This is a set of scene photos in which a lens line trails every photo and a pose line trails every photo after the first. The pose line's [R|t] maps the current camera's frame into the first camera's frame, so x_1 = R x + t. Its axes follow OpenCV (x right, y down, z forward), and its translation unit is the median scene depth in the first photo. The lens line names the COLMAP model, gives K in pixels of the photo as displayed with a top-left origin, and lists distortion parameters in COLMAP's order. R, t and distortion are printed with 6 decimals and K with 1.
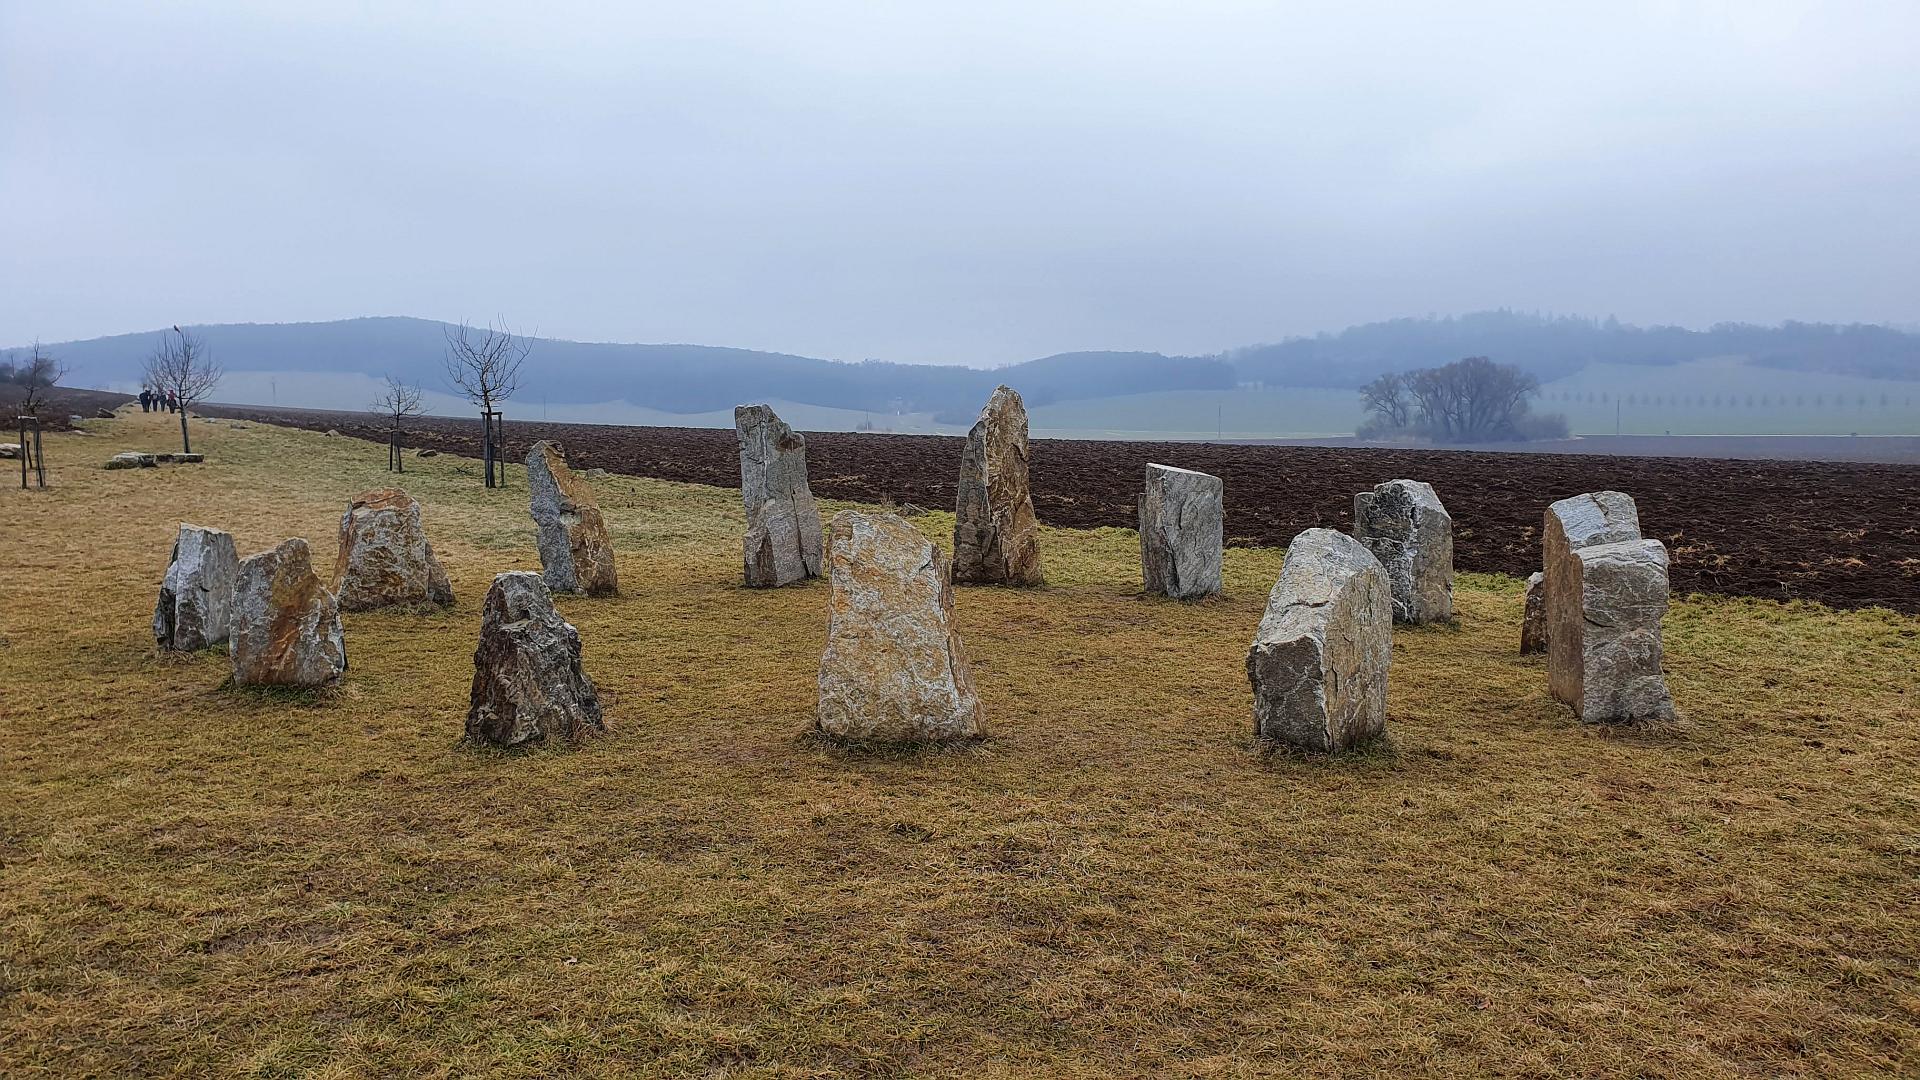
lens RADIAL K [[1474.5, 0, 962.4], [0, 1474.5, 540.0], [0, 0, 1]] dist [0.063435, -0.001966]
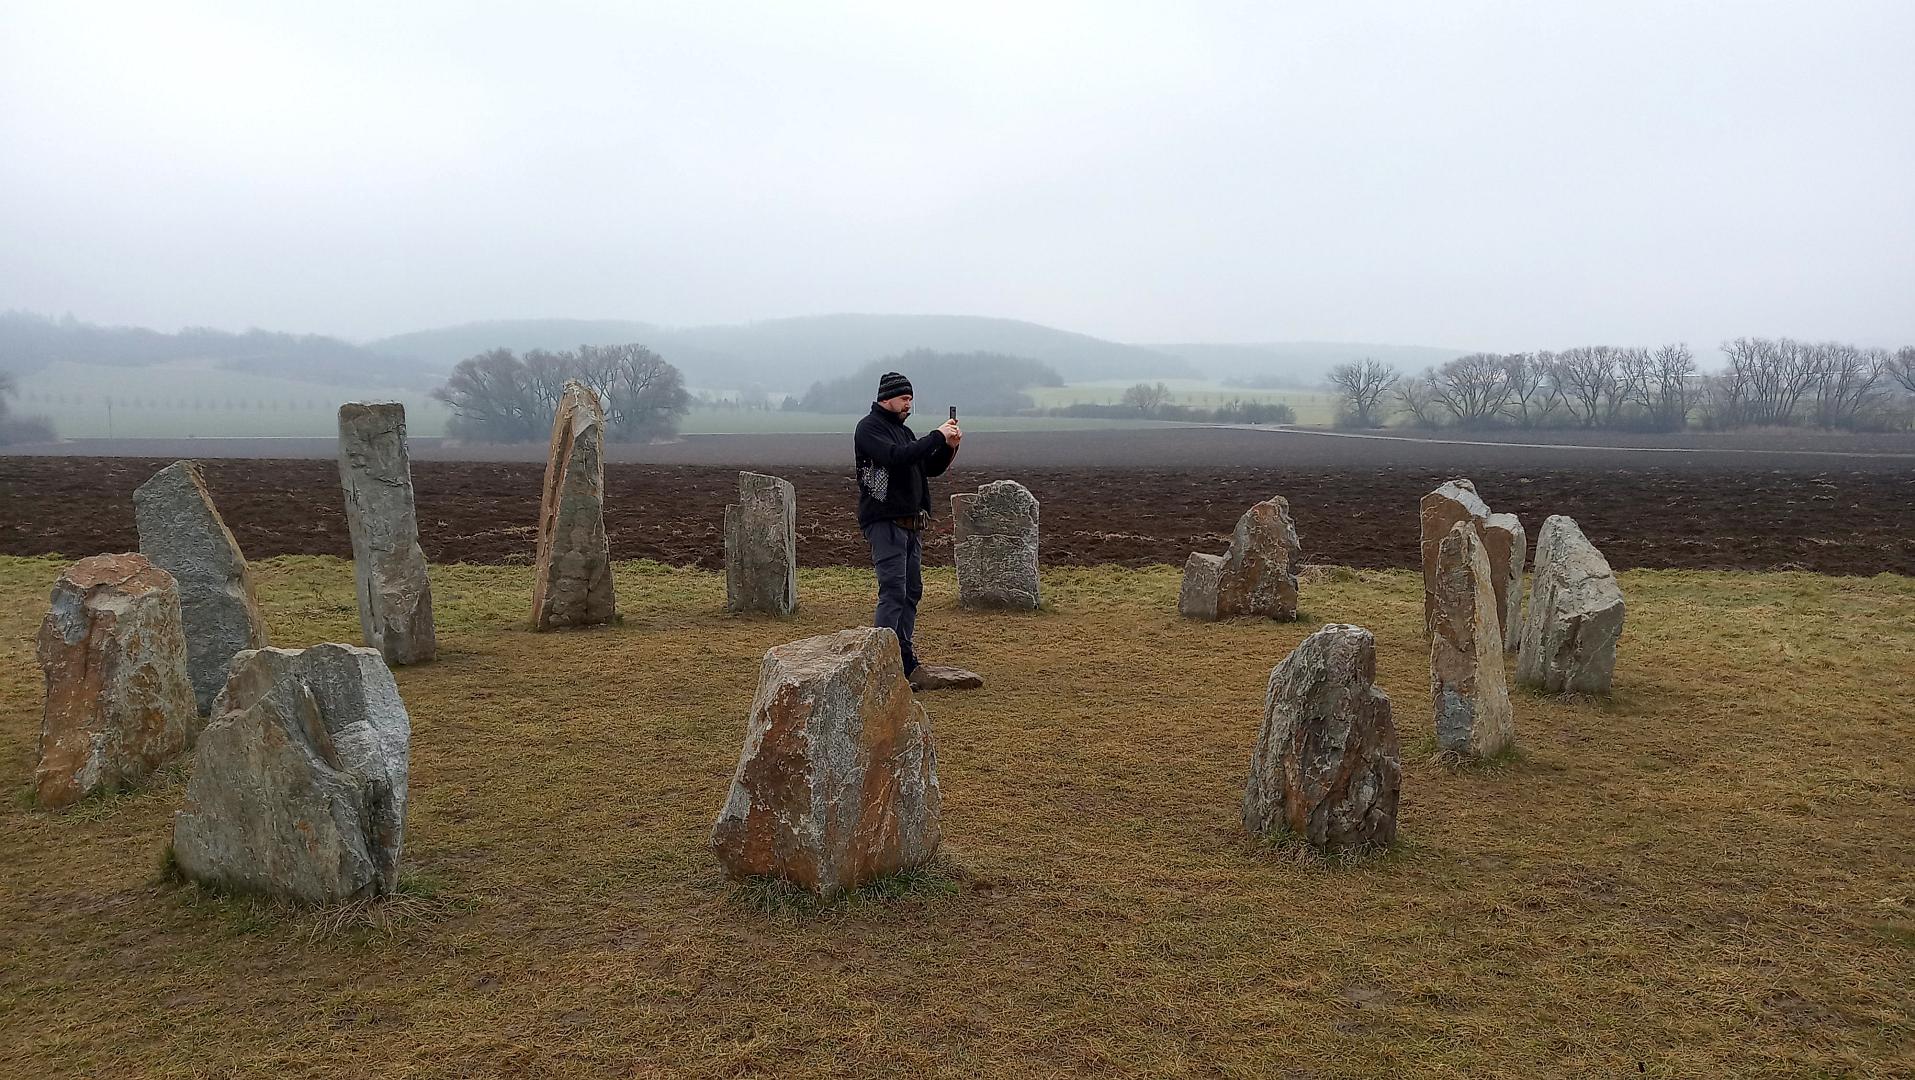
lens RADIAL K [[1480.5, 0, 958.0], [0, 1480.5, 544.3], [0, 0, 1]] dist [-0.025712, -0.008009]
pose [[0.566353, -0.068191, 0.821337, -0.599292], [0.065814, 0.997131, 0.037404, -0.035838], [-0.821531, 0.032872, 0.569216, 0.418206]]
